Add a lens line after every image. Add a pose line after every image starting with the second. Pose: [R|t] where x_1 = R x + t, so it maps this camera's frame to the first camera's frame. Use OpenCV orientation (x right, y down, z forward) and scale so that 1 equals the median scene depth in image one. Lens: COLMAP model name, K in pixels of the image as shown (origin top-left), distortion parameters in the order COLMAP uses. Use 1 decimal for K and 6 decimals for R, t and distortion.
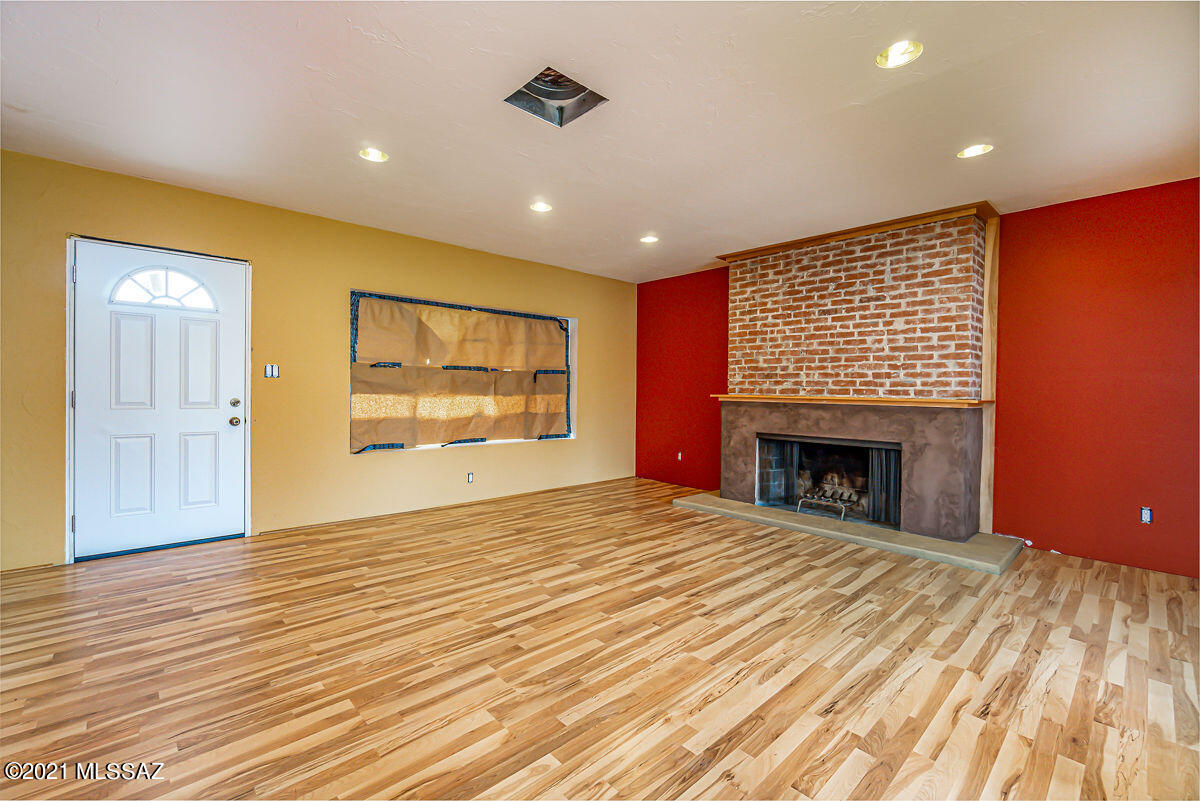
lens RADIAL K [[518.8, 0, 598.2], [0, 518.8, 396.0], [0, 0, 1]] dist [-0.009450, 0.002503]
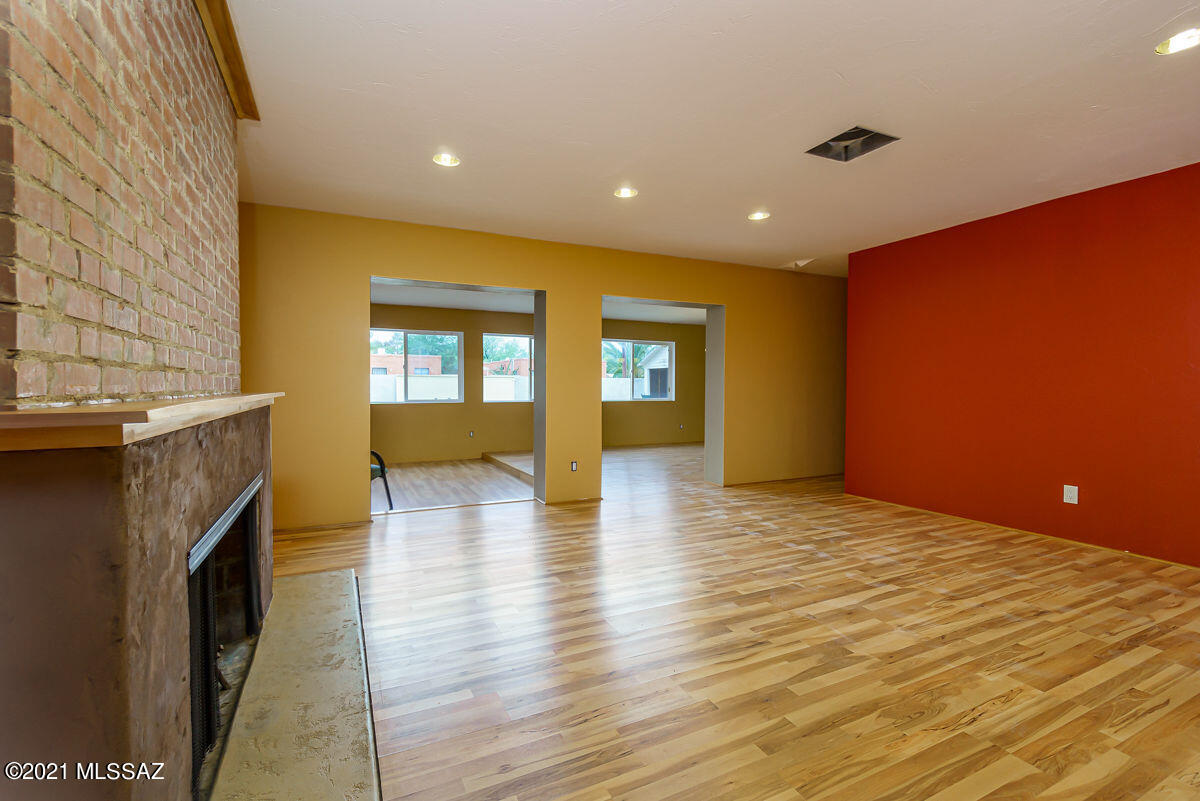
lens RADIAL K [[518.8, 0, 599.6], [0, 518.8, 398.1], [0, 0, 1]] dist [-0.009450, 0.002503]
pose [[-0.953182, -0.019418, 0.301772, 0.092839], [-0.007049, 0.999092, 0.042023, -0.028232], [-0.302314, 0.037928, -0.952454, 2.151492]]
